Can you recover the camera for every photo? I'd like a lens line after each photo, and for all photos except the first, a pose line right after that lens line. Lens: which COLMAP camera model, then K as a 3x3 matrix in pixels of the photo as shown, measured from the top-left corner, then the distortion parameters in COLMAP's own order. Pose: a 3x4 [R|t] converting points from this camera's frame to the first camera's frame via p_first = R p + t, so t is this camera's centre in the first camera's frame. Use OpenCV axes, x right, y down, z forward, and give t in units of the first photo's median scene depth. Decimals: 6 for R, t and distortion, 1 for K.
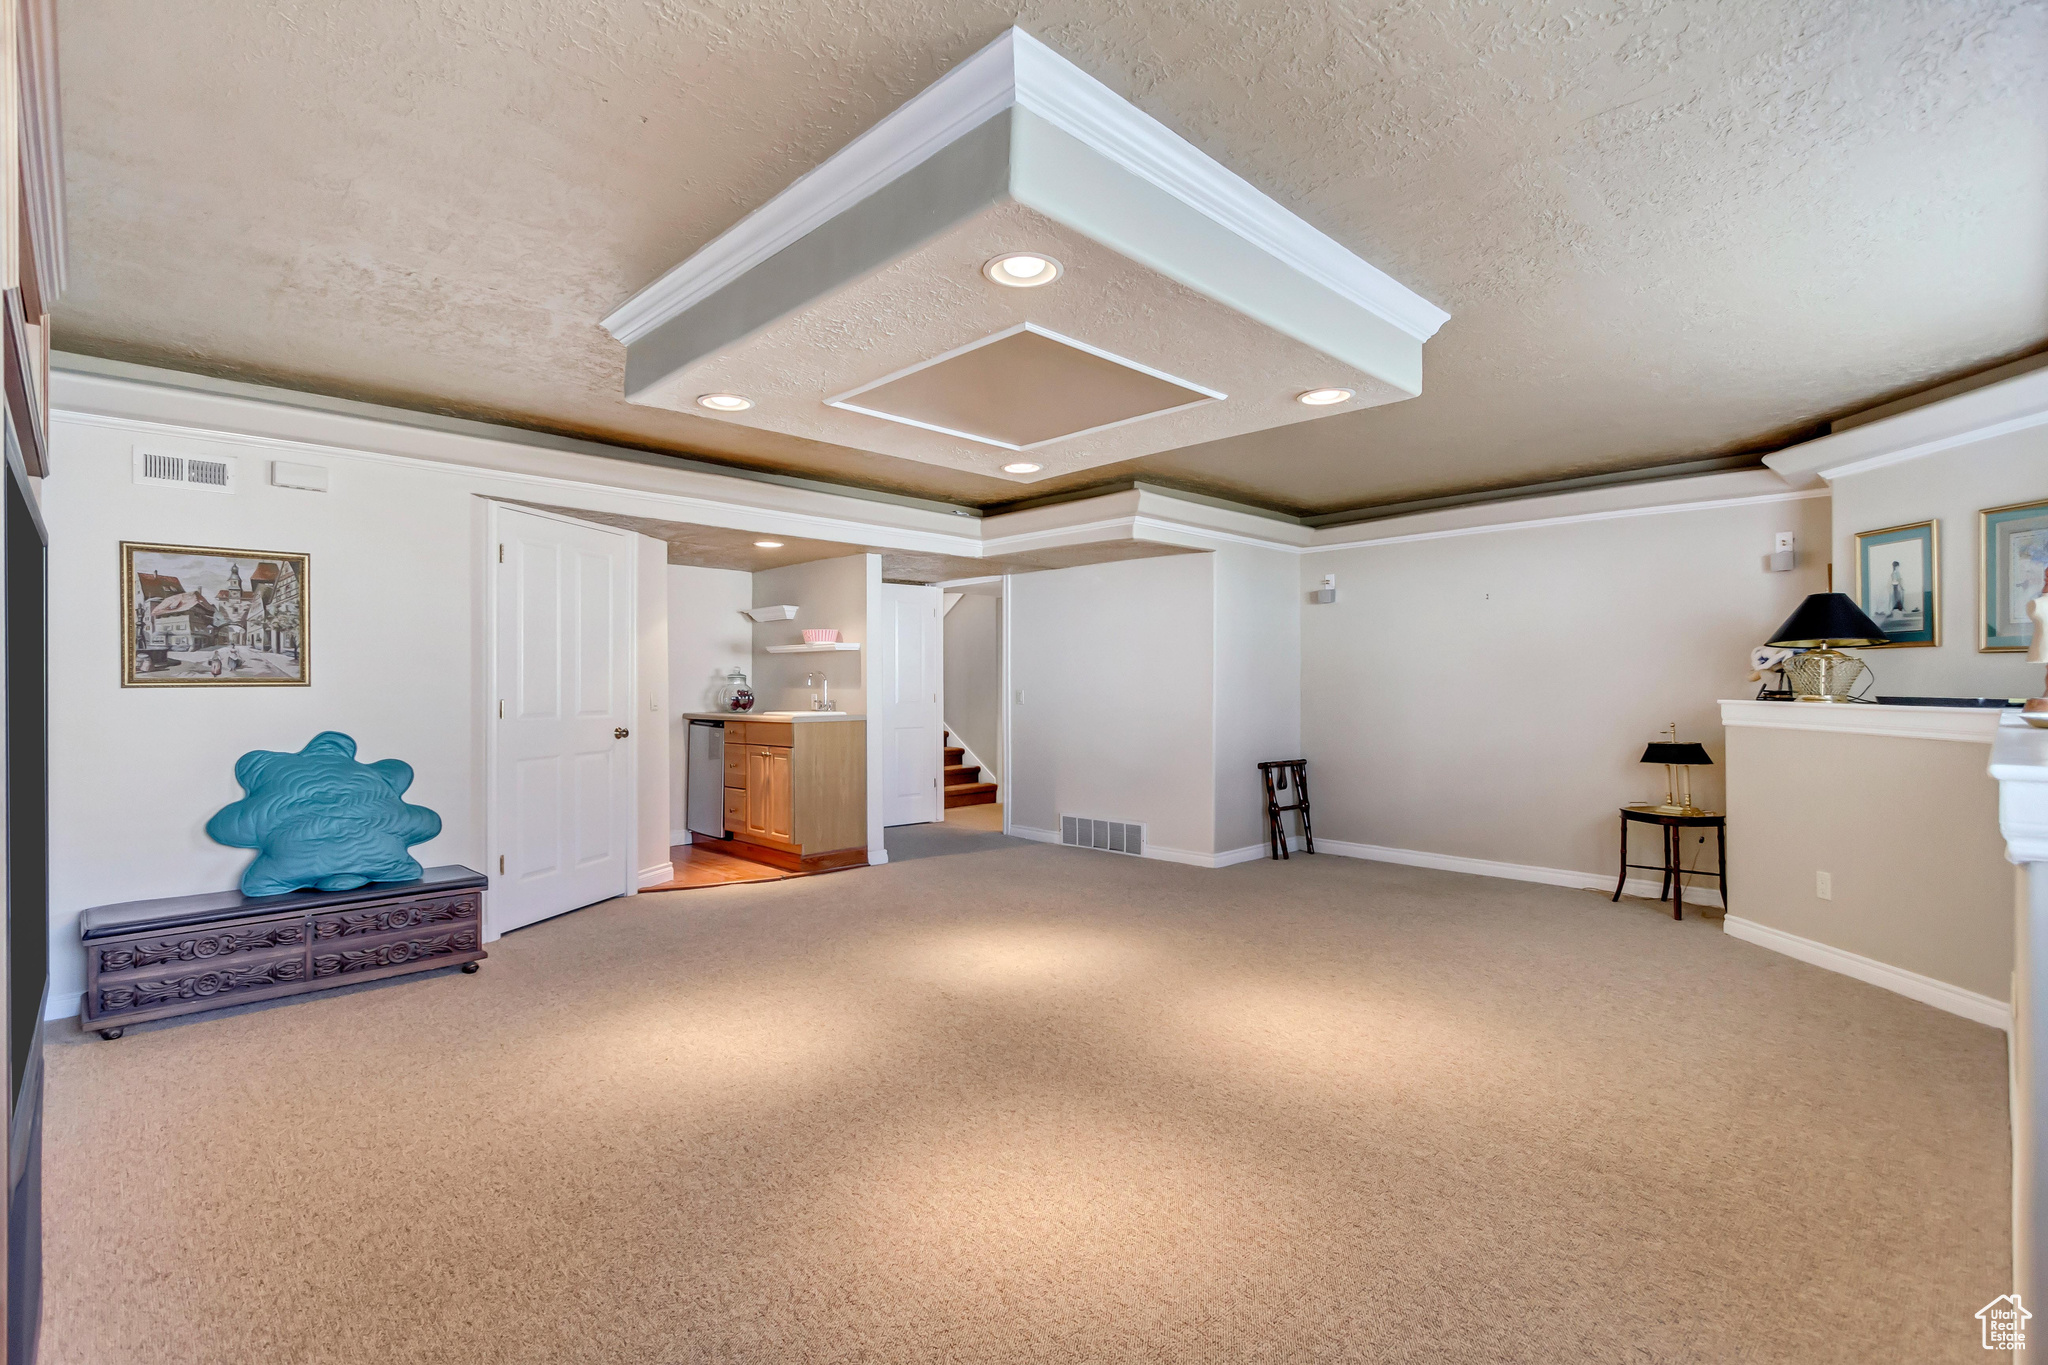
lens RADIAL K [[947.5, 0, 1014.0], [0, 947.5, 684.0], [0, 0, 1]] dist [0.008531, -0.000027]
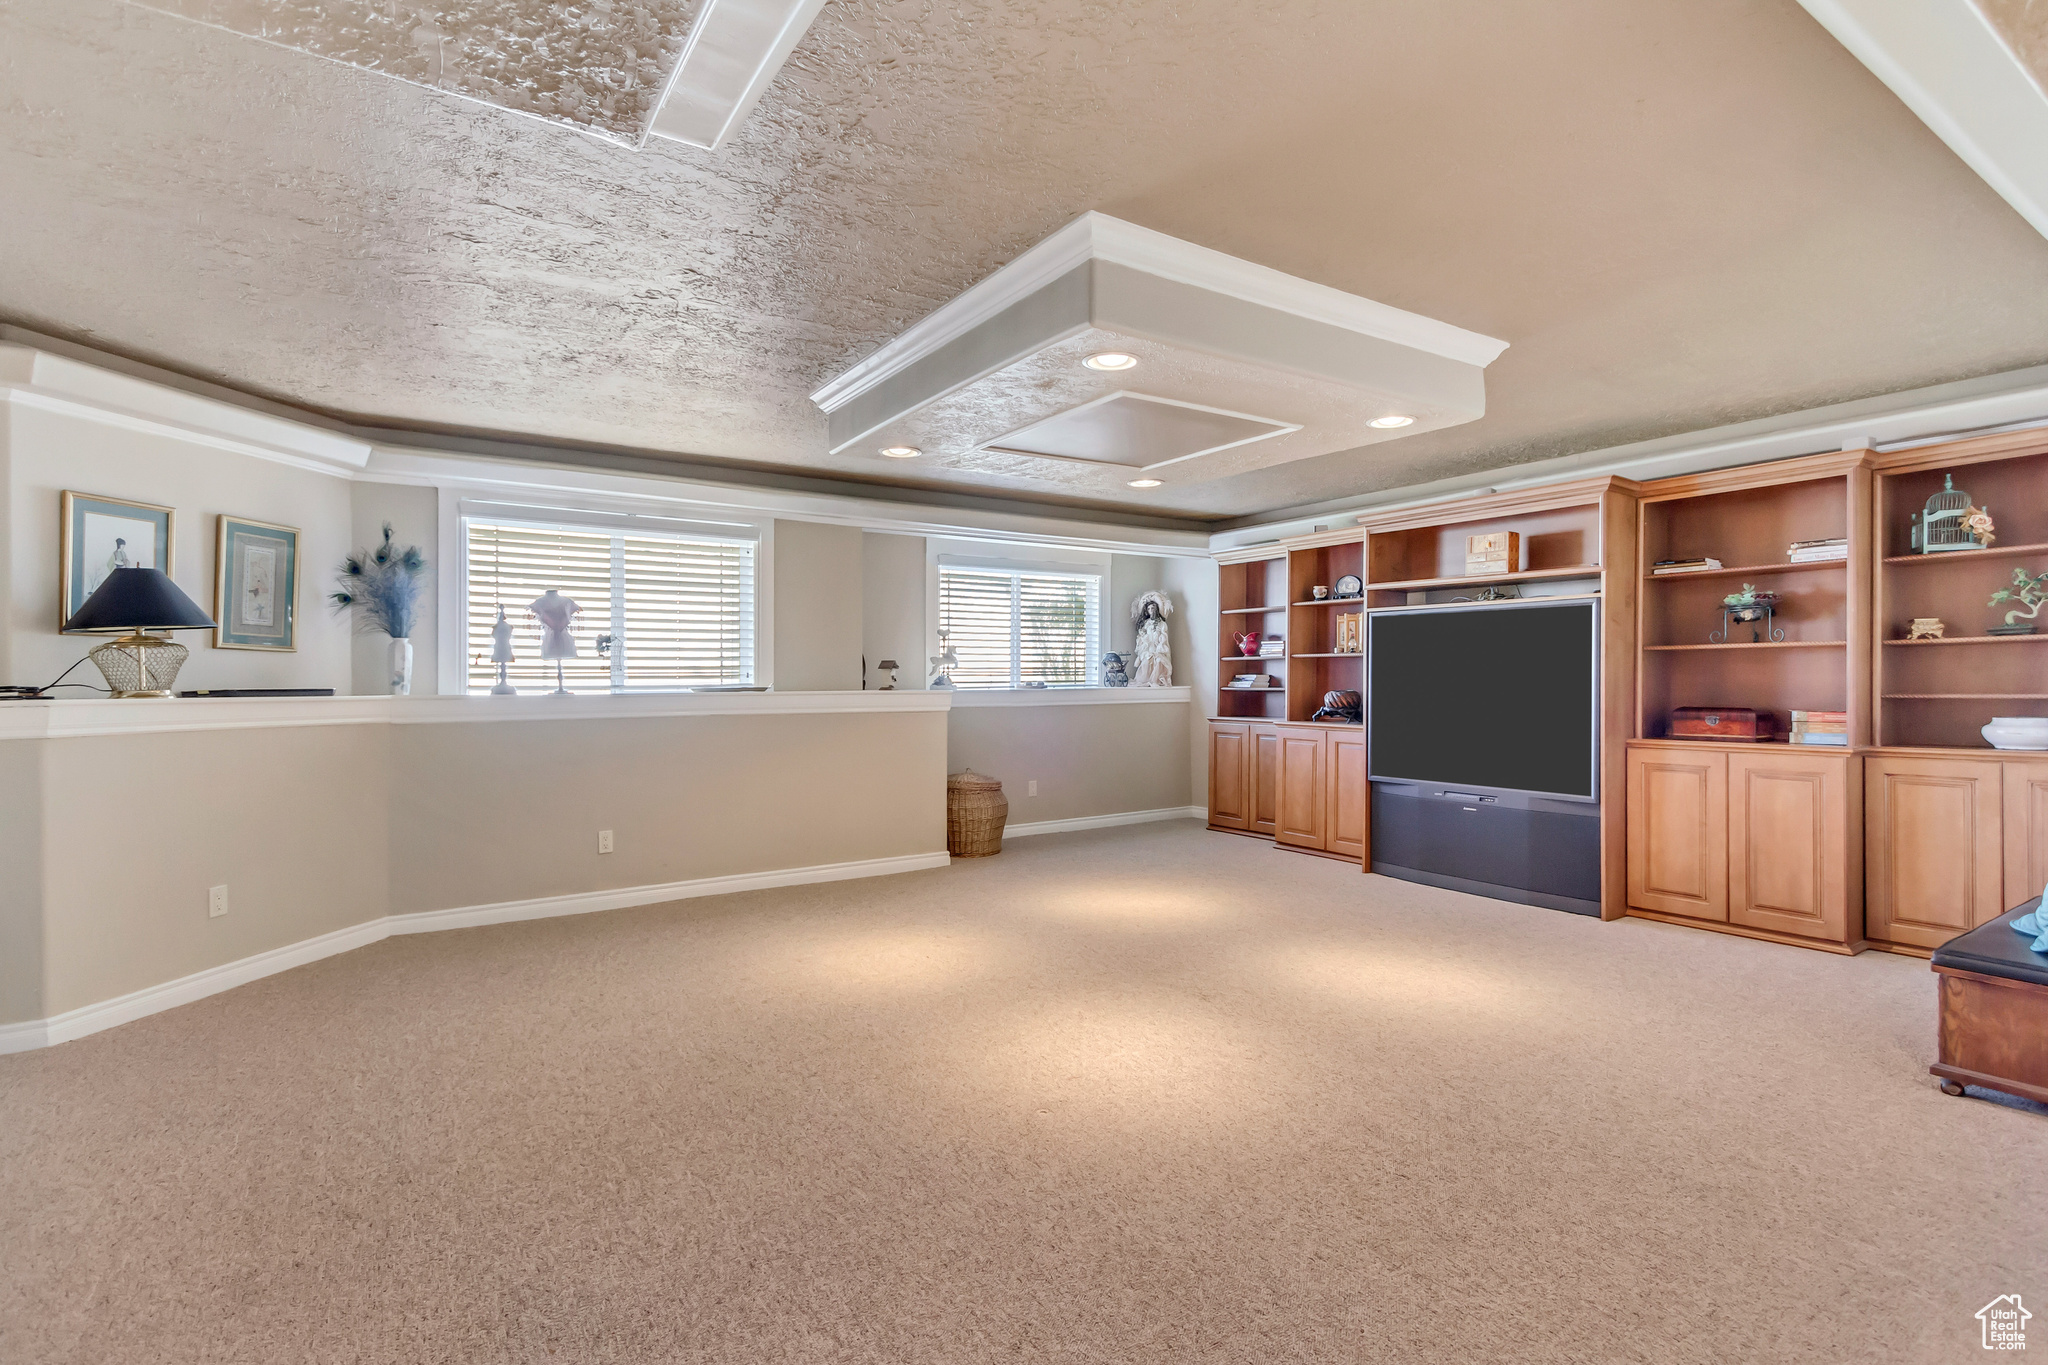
lens RADIAL K [[947.5, 0, 1015.2], [0, 947.5, 674.5], [0, 0, 1]] dist [0.008531, -0.000027]
pose [[-0.983337, 0.009174, 0.181558, -0.020531], [0.008234, 0.999949, -0.005930, 0.003841], [-0.181603, -0.004336, -0.983362, 0.667719]]
